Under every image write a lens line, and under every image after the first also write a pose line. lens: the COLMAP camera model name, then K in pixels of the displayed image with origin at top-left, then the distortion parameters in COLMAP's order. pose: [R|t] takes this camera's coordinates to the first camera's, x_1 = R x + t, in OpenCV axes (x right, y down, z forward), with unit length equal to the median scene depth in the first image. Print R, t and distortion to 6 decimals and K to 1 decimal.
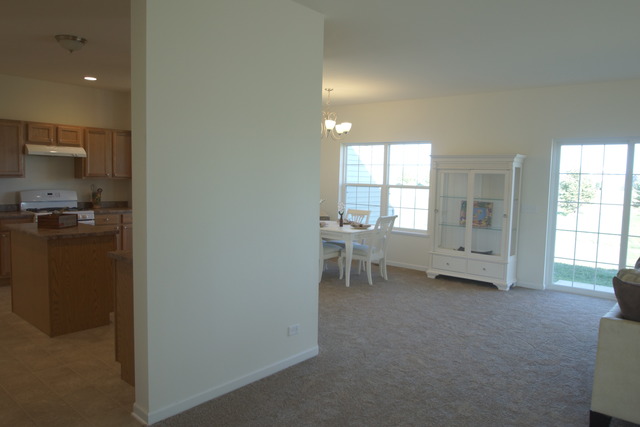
lens RADIAL K [[458.2, 0, 318.0], [0, 458.2, 215.2], [0, 0, 1]] dist [-0.044866, 0.000845]
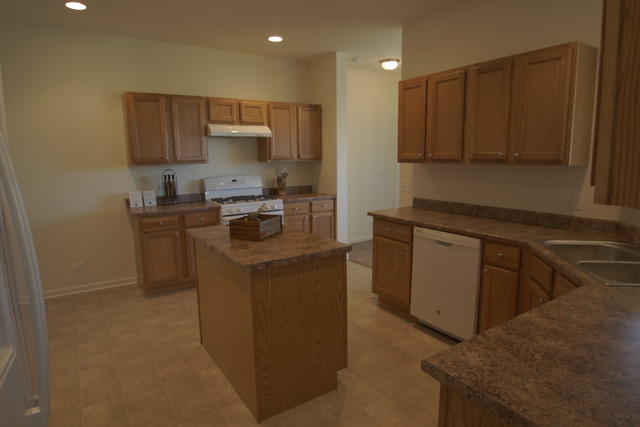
lens RADIAL K [[374.2, 0, 319.4], [0, 374.2, 210.5], [0, 0, 1]] dist [-0.029704, 0.001608]
pose [[0.959572, 0.000841, -0.281462, -0.235413], [0.017569, 0.997867, 0.062878, -0.032817], [0.280914, -0.065280, 0.957510, 0.351990]]
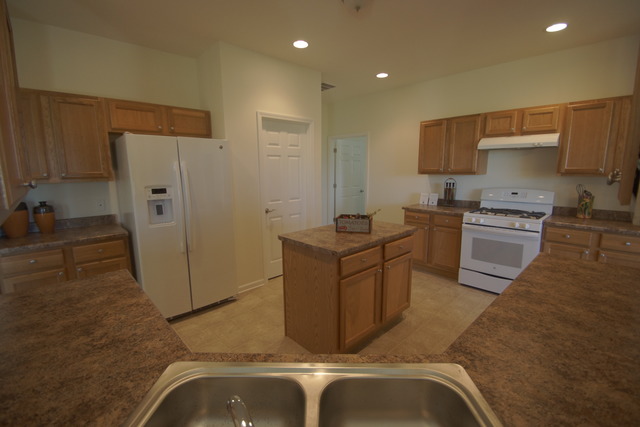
lens RADIAL K [[283.1, 0, 315.5], [0, 283.1, 216.5], [0, 0, 1]] dist [-0.013813, -0.001042]
pose [[-0.117088, 0.138785, -0.983376, -0.012017], [-0.076072, 0.986025, 0.148216, -0.056192], [0.990204, 0.092161, -0.104894, 0.706521]]
